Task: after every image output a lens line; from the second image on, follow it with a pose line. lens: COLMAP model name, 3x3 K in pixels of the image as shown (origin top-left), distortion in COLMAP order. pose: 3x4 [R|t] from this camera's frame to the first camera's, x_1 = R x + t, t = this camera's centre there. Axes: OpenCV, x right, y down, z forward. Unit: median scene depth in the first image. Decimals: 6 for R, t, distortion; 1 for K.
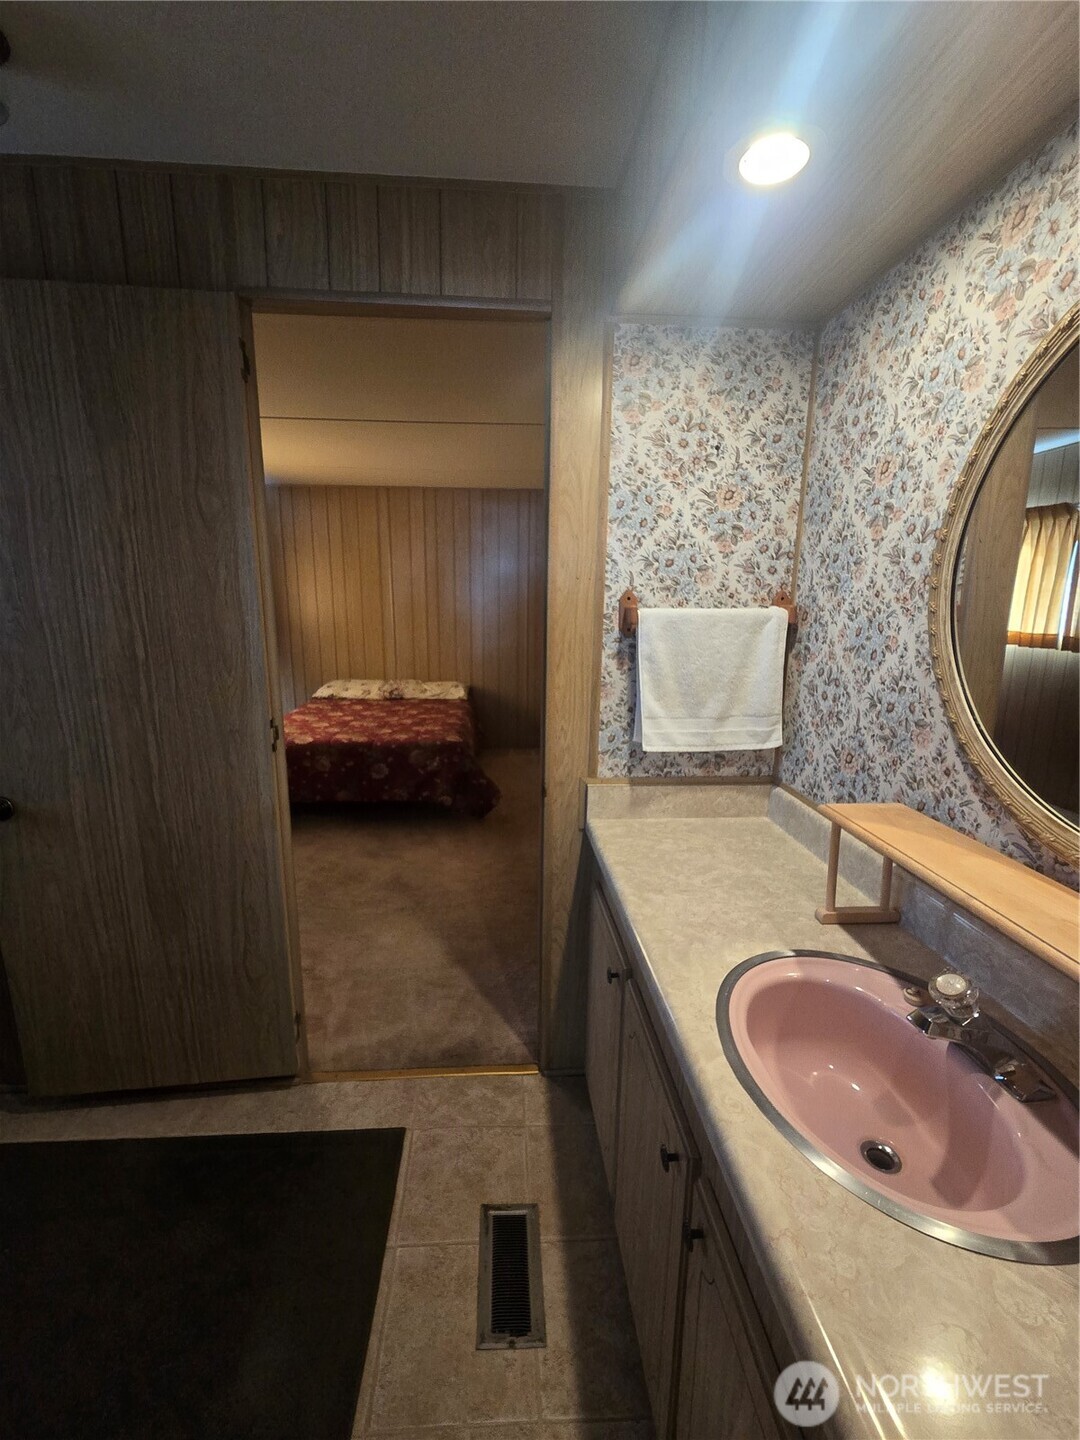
lens RADIAL K [[599.0, 0, 540.0], [0, 599.0, 720.0], [0, 0, 1]] dist [-0.000591, 0.005298]
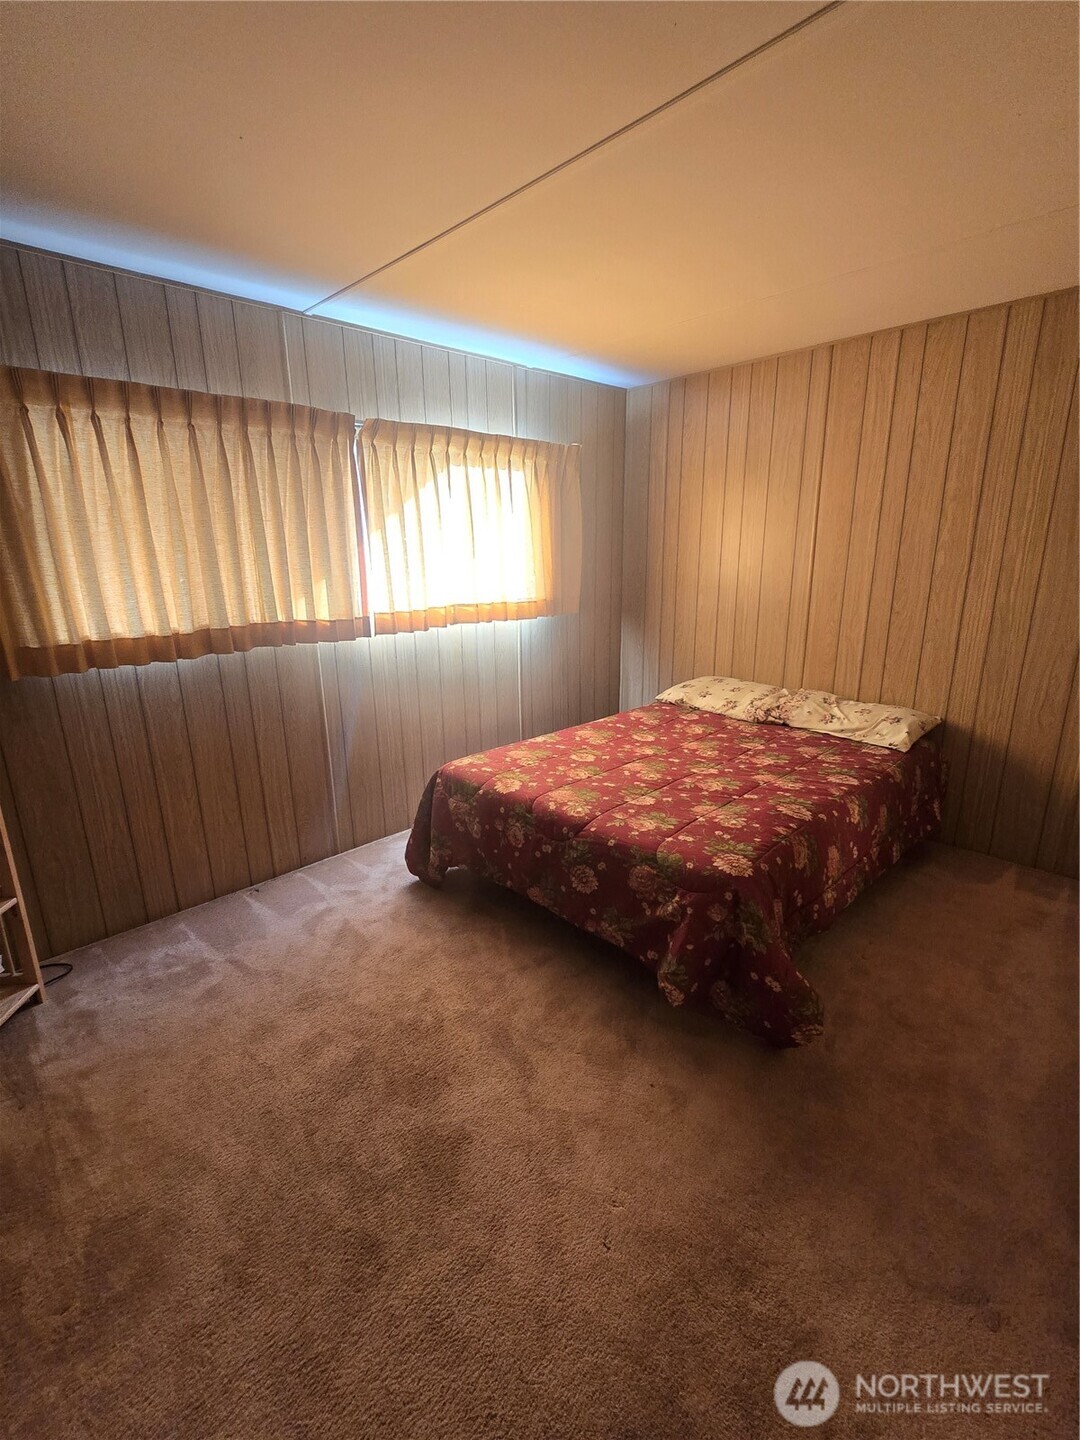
lens RADIAL K [[634.3, 0, 540.0], [0, 634.3, 720.0], [0, 0, 1]] dist [-0.000374, 0.000033]
pose [[0.634513, 0.187623, -0.749794, 0.104559], [-0.135613, 0.982065, 0.130984, -0.121361], [0.760922, 0.018571, 0.648577, 0.583145]]
